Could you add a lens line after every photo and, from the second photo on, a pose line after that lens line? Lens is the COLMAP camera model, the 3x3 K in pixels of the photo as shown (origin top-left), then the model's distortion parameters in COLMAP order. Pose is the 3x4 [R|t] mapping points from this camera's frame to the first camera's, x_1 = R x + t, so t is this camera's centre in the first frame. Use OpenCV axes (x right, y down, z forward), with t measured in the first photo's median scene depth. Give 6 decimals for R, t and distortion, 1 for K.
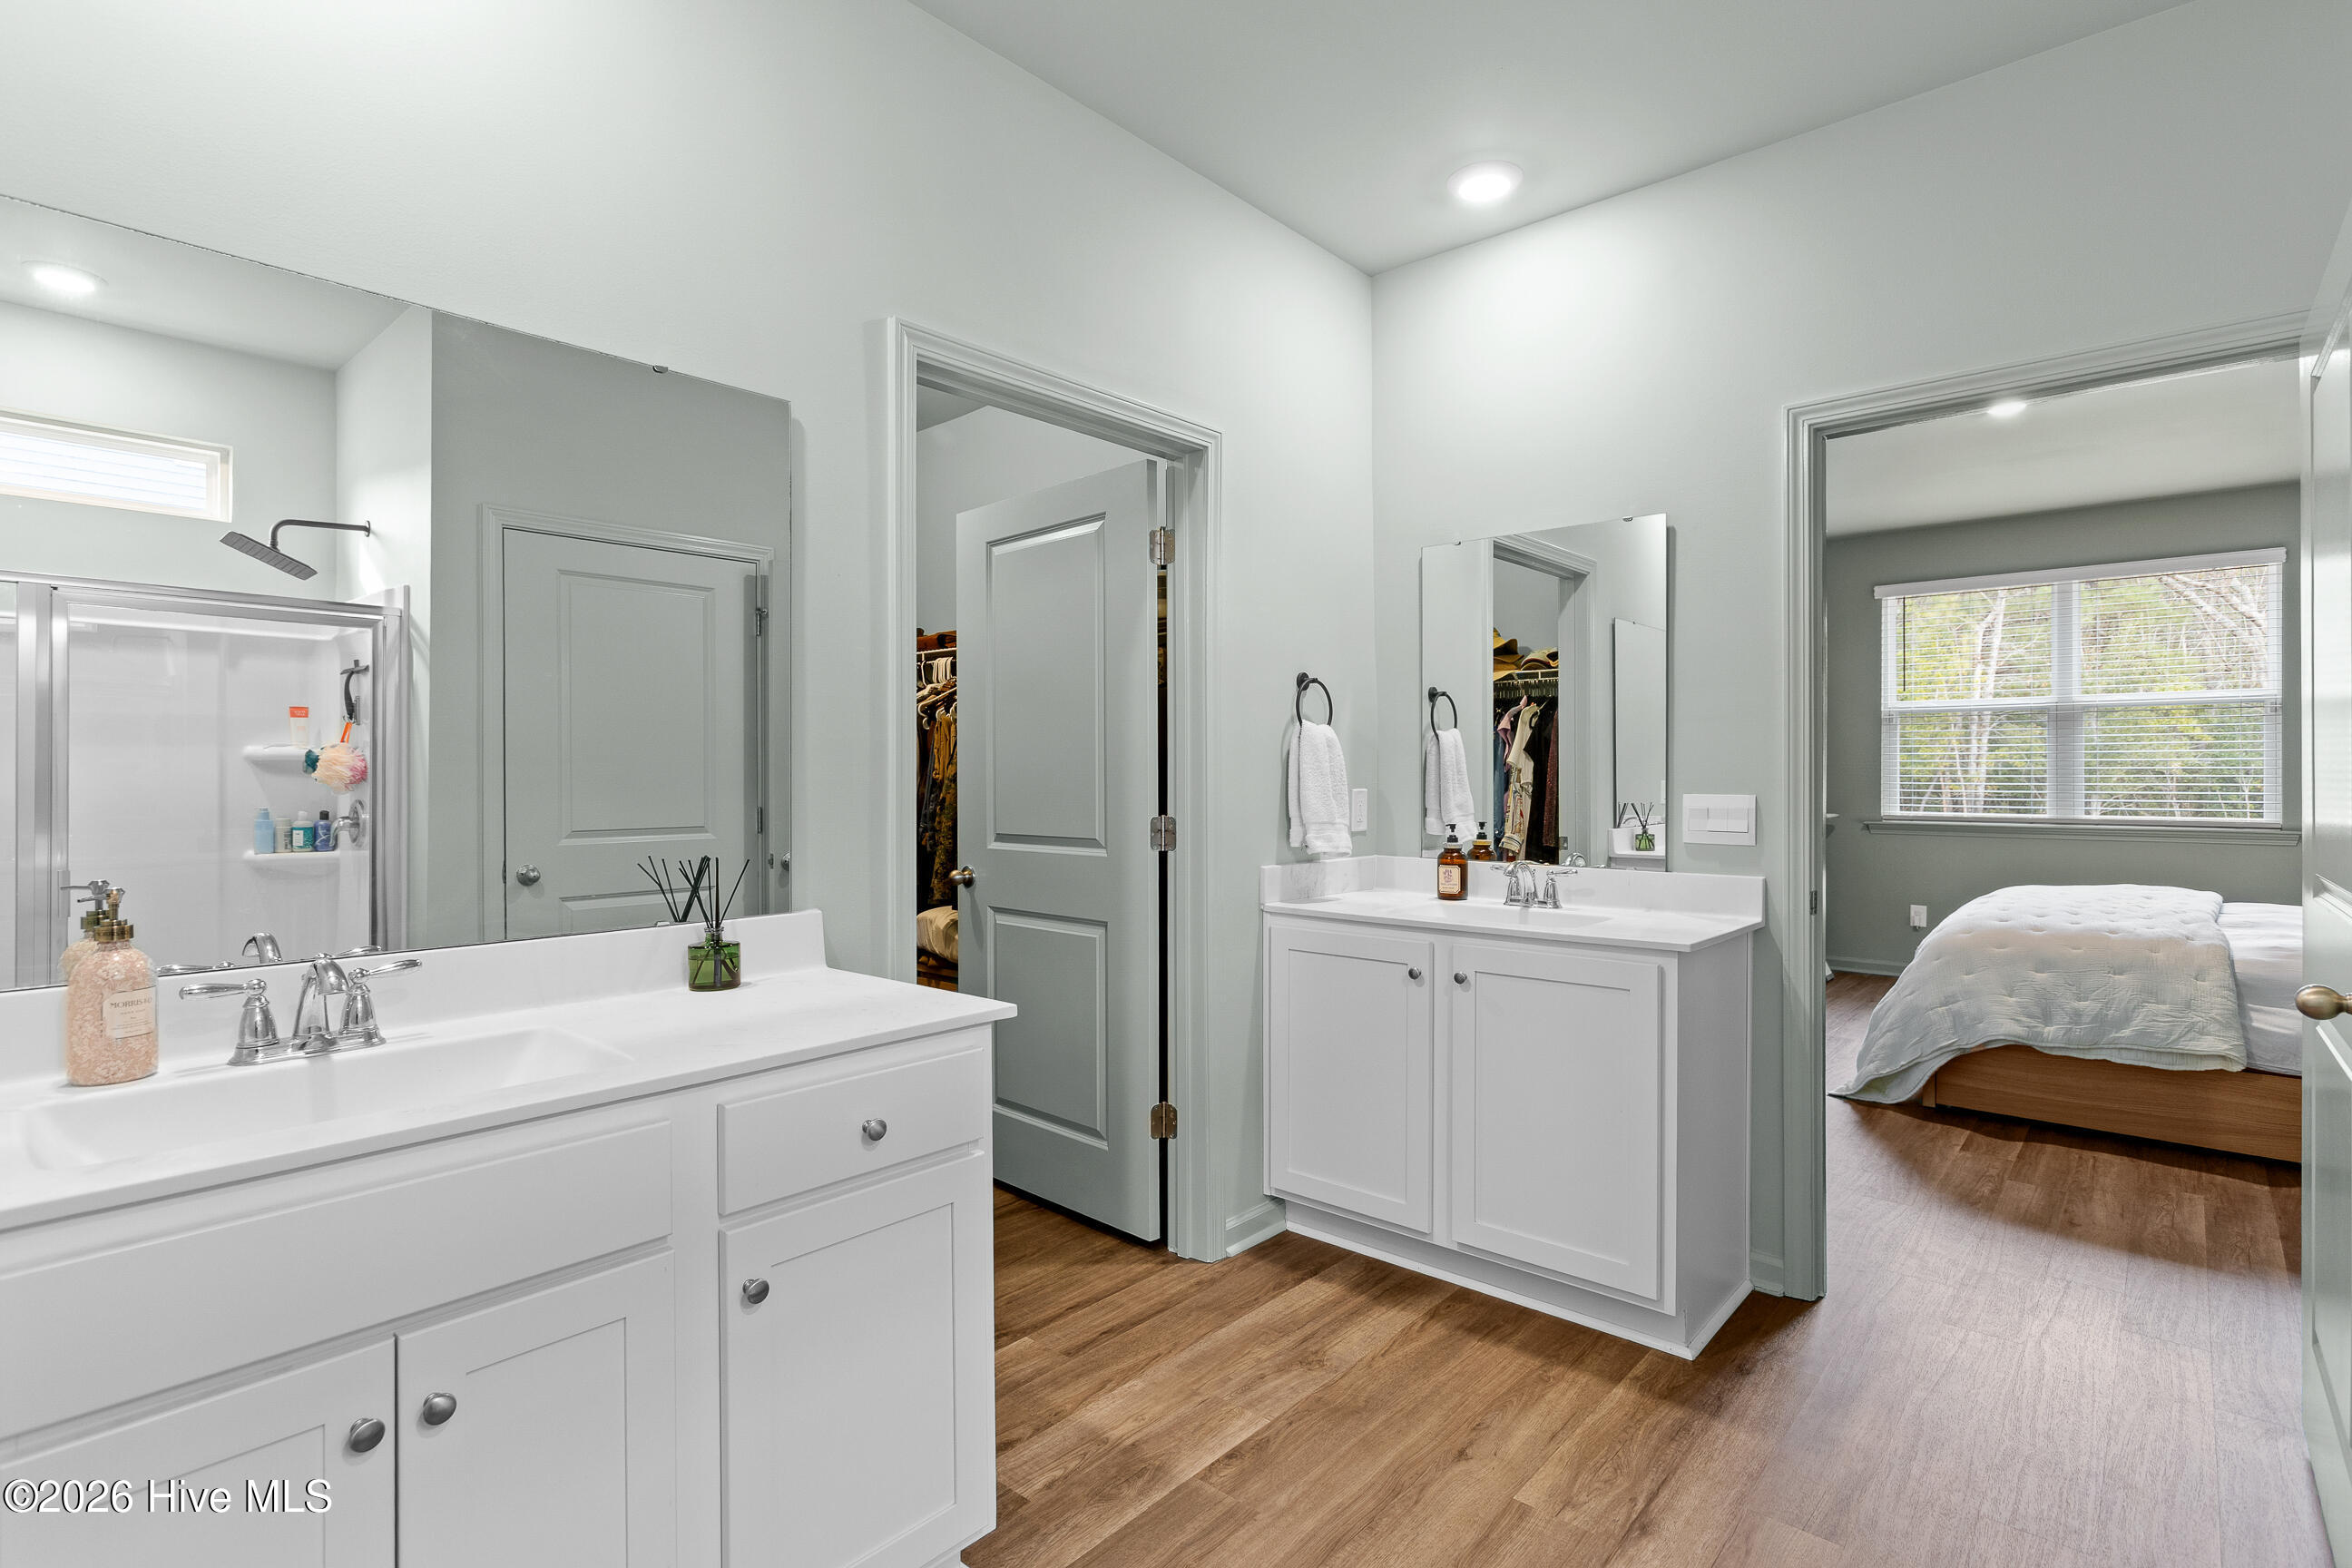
lens RADIAL K [[1086.9, 0, 1168.8], [0, 1086.9, 772.2], [0, 0, 1]] dist [-0.014218, 0.010439]
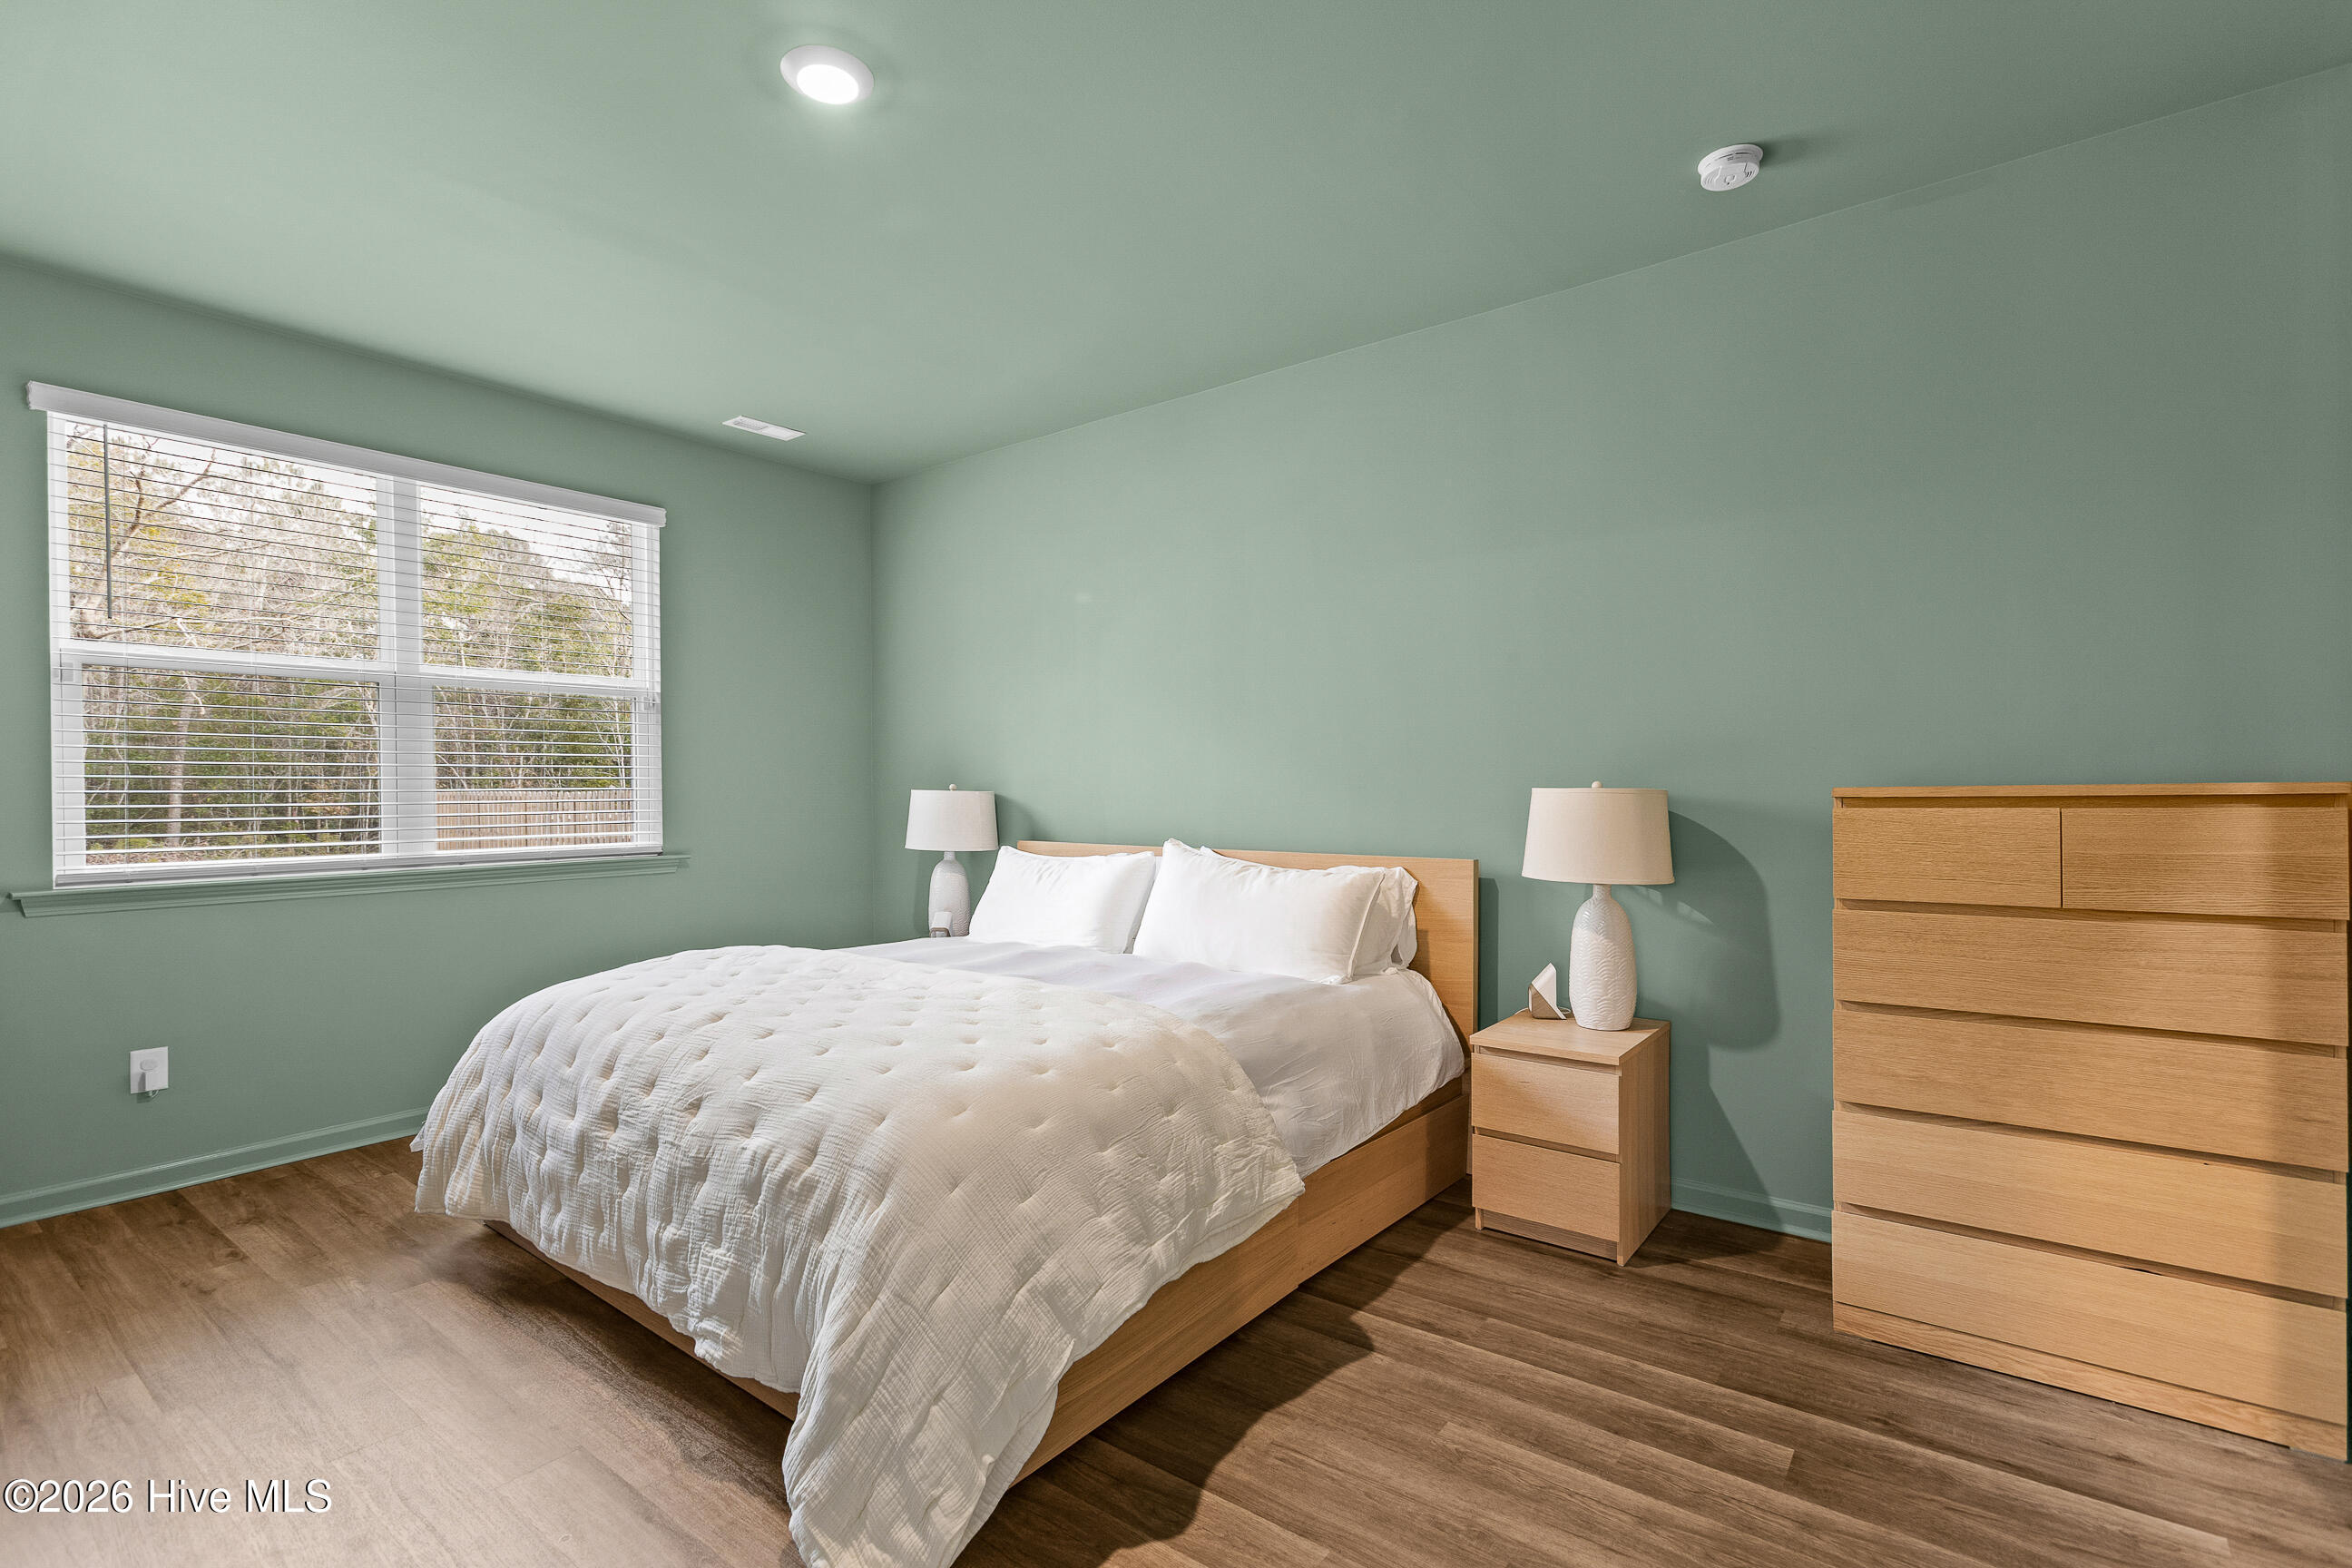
lens RADIAL K [[1065.2, 0, 1178.1], [0, 1065.2, 810.5], [0, 0, 1]] dist [-0.001809, 0.000504]
pose [[-0.093842, -0.021666, 0.995351, 0.299605], [0.002731, 0.999754, 0.022019, 0.005046], [-0.995583, 0.004785, -0.093760, 1.089538]]
